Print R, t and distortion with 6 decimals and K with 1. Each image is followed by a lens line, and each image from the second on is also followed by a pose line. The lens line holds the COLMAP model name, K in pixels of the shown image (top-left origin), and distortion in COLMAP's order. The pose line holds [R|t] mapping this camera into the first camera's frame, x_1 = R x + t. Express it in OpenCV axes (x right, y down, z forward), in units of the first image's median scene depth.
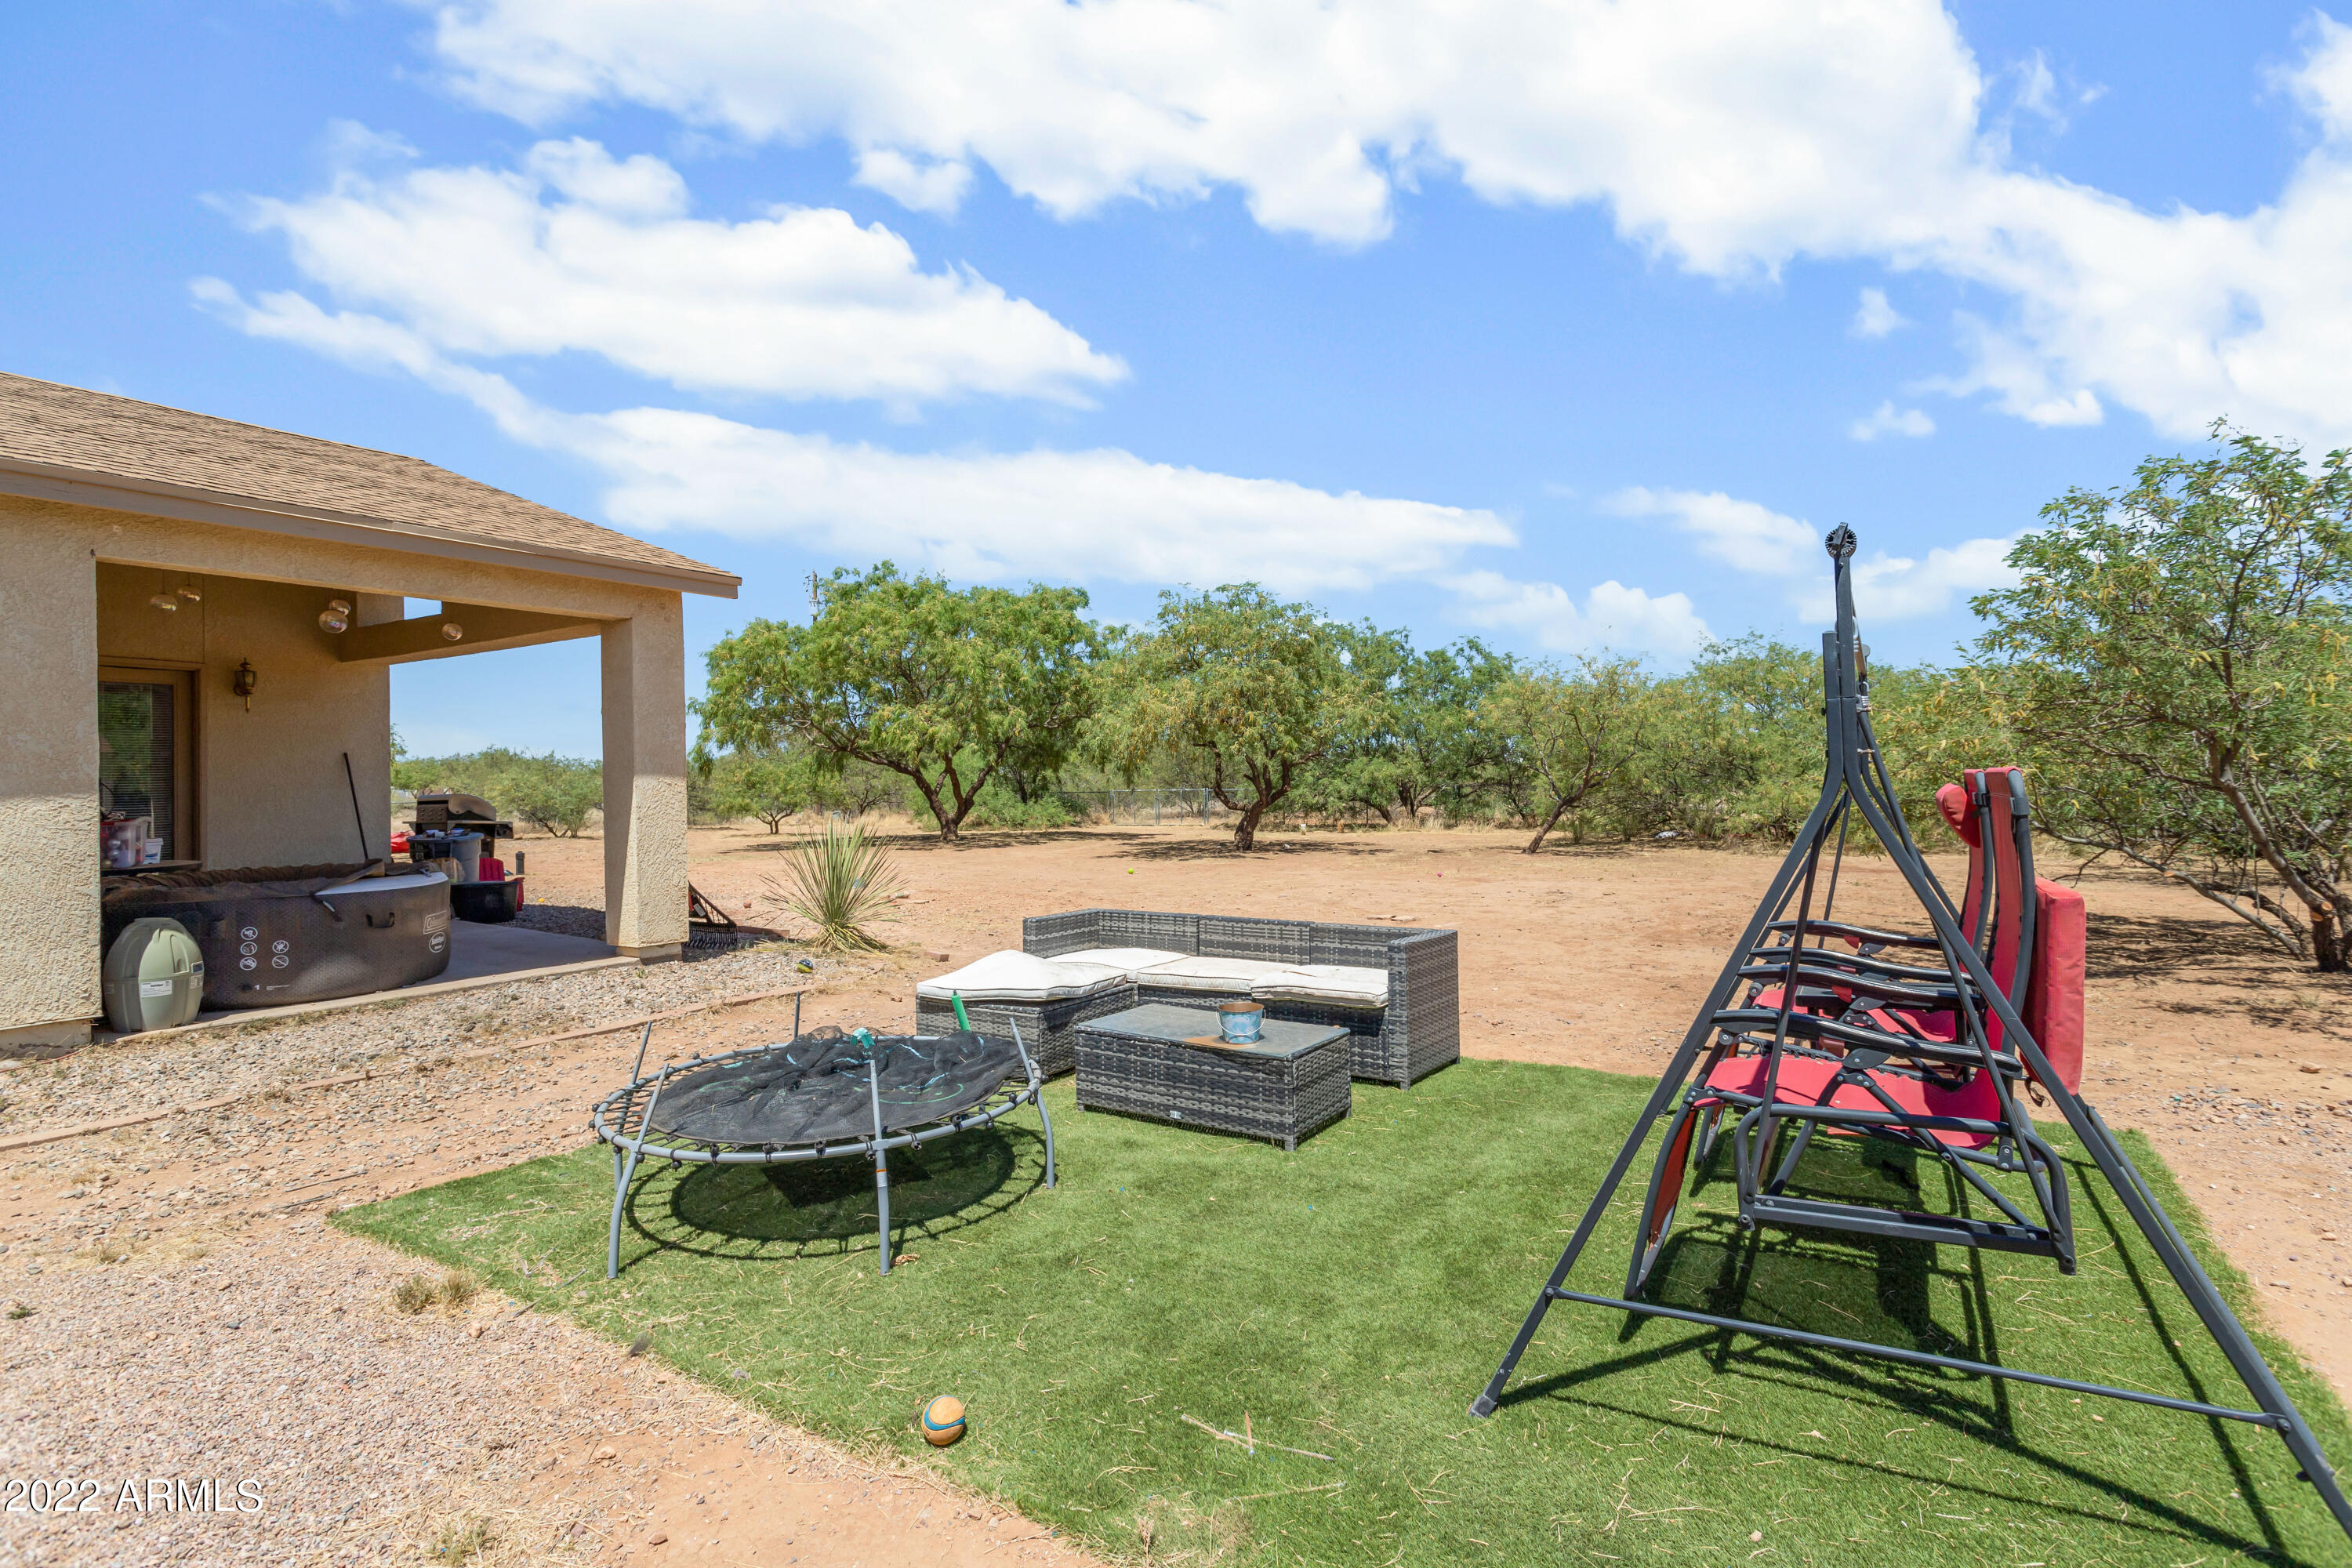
lens RADIAL K [[1131.6, 0, 1180.4], [0, 1131.6, 784.6], [0, 0, 1]] dist [-0.003926, 0.003321]
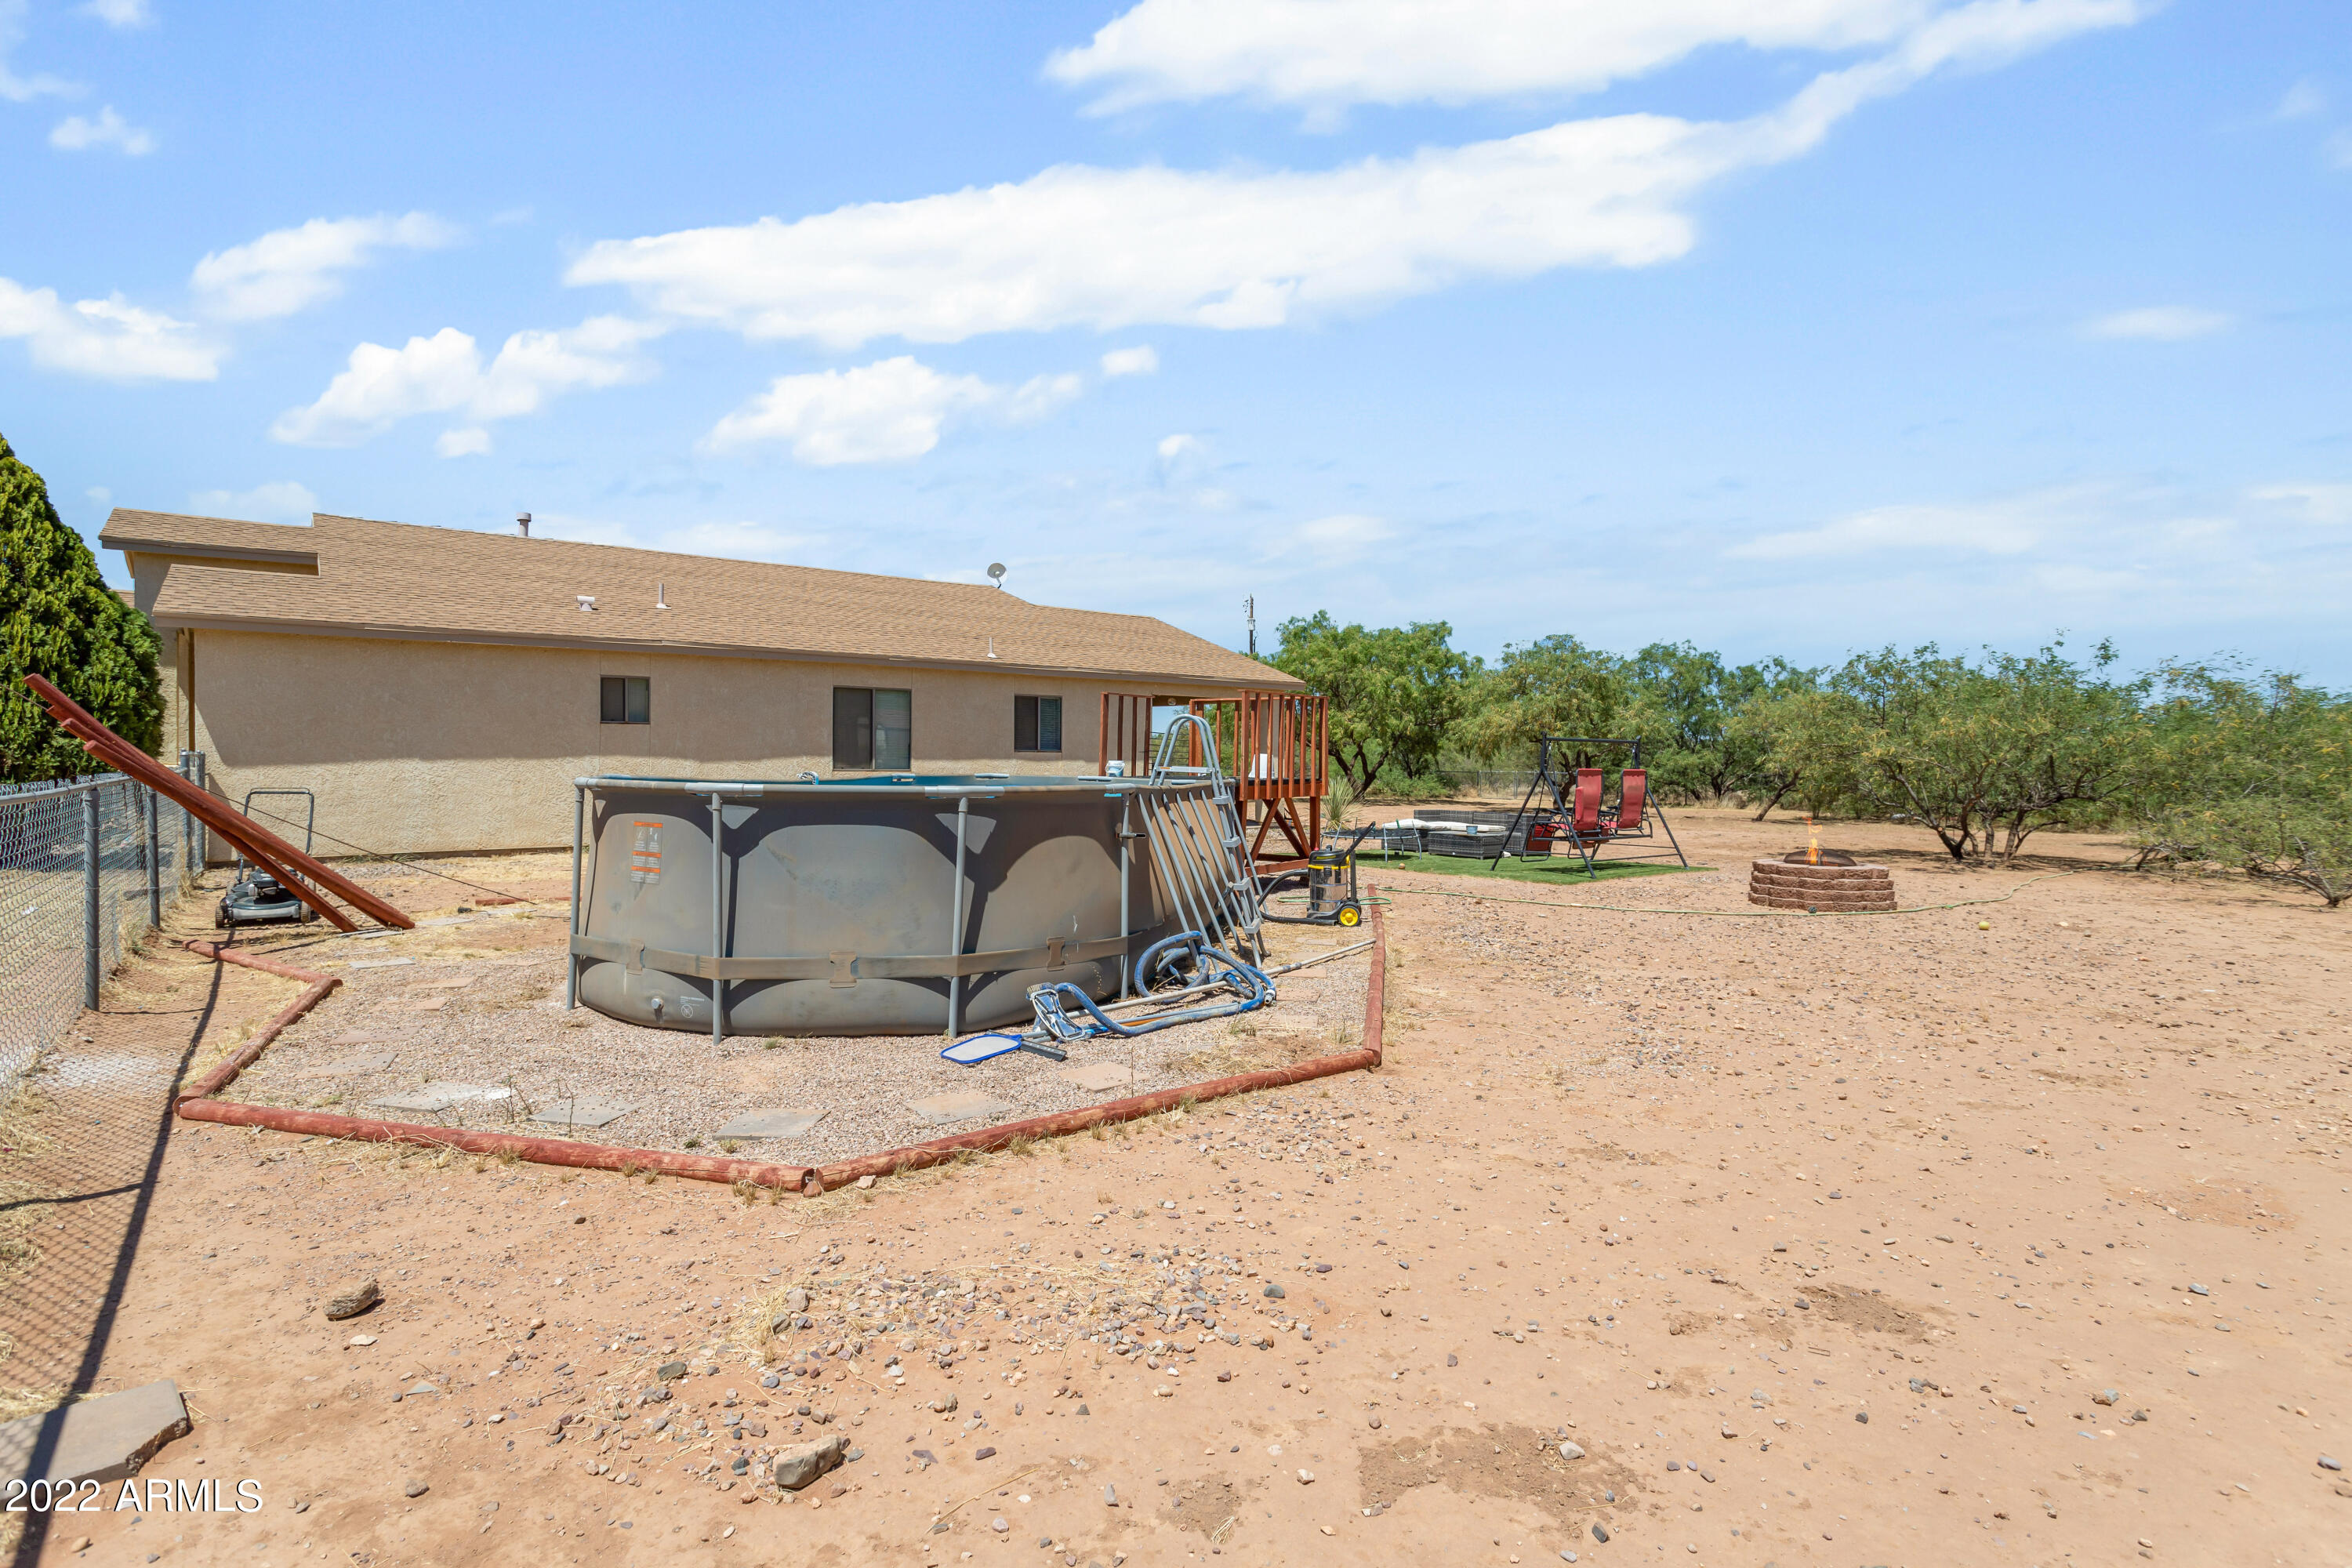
lens RADIAL K [[1131.6, 0, 1191.7], [0, 1131.6, 777.0], [0, 0, 1]] dist [-0.003926, 0.003321]
pose [[0.947141, 0.031139, -0.319303, 0.063212], [-0.026958, 0.999483, 0.017505, -0.002414], [0.319683, -0.007972, 0.947491, -0.499459]]
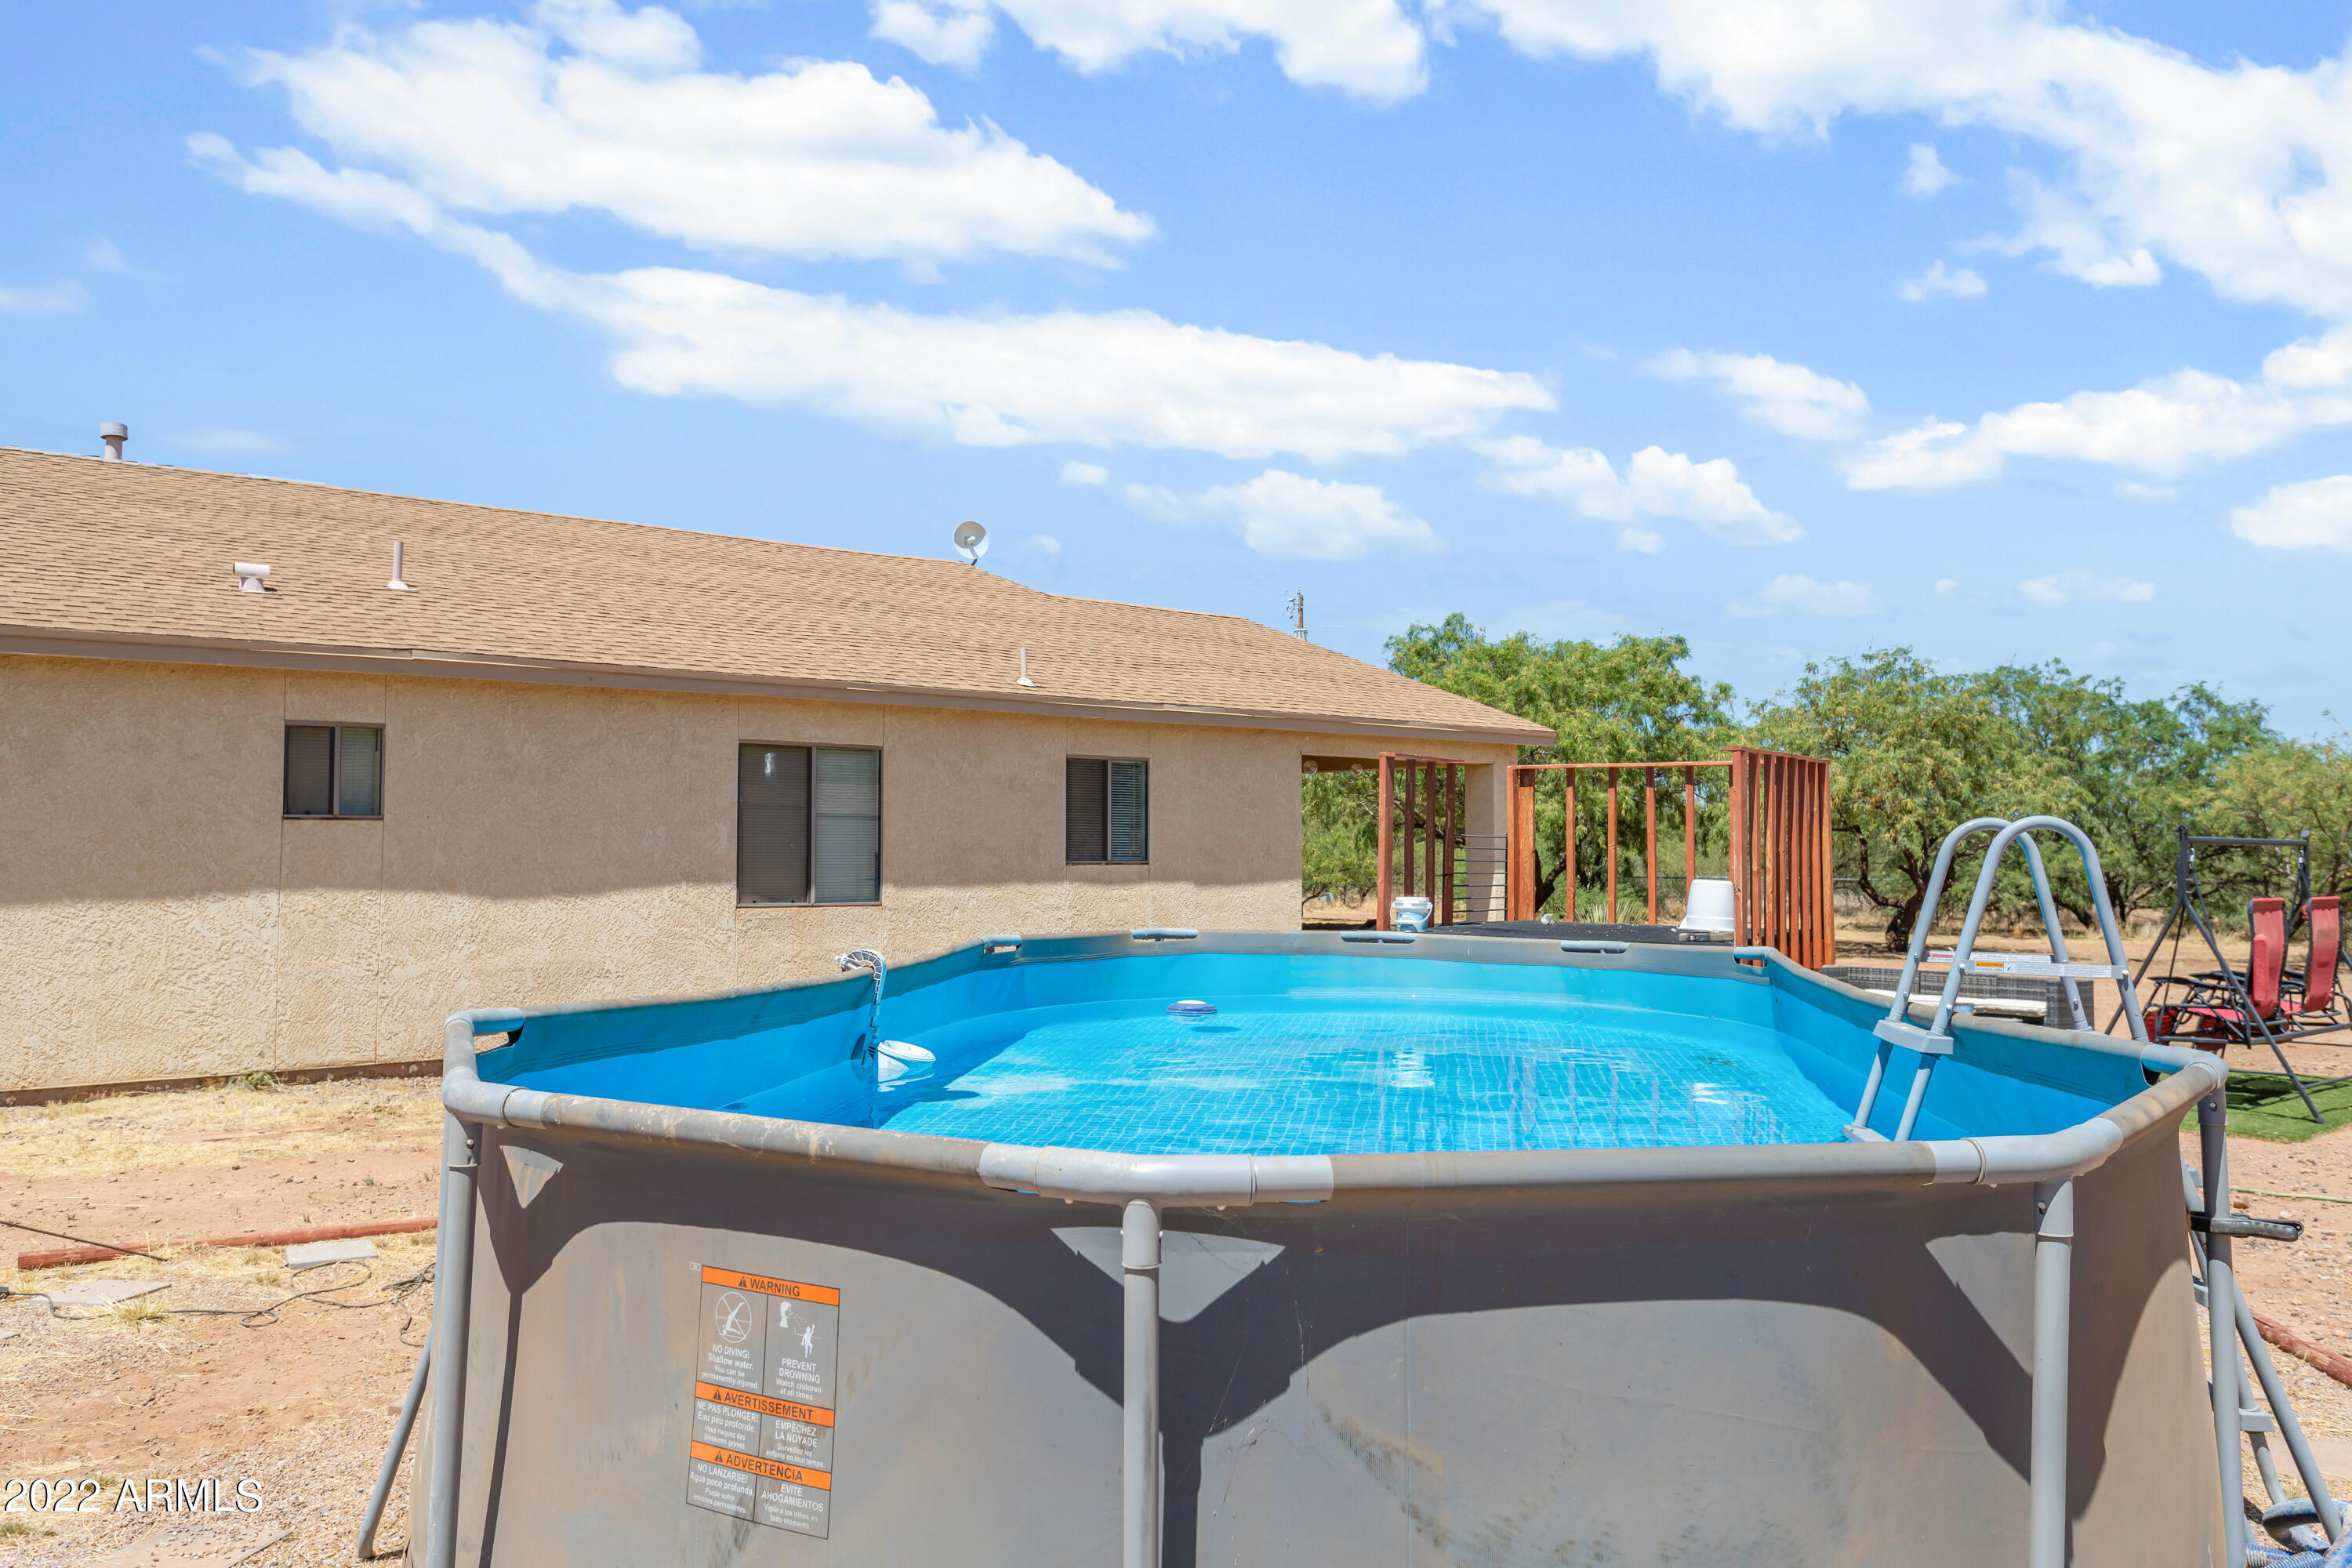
lens RADIAL K [[1766.3, 0, 1193.4], [0, 1766.3, 786.5], [0, 0, 1]] dist [-0.003868, 0.009195]
pose [[0.956228, 0.009469, -0.292468, -0.057134], [-0.021073, 0.999110, -0.036552, -0.008191], [0.291862, 0.041115, 0.955576, -0.406760]]
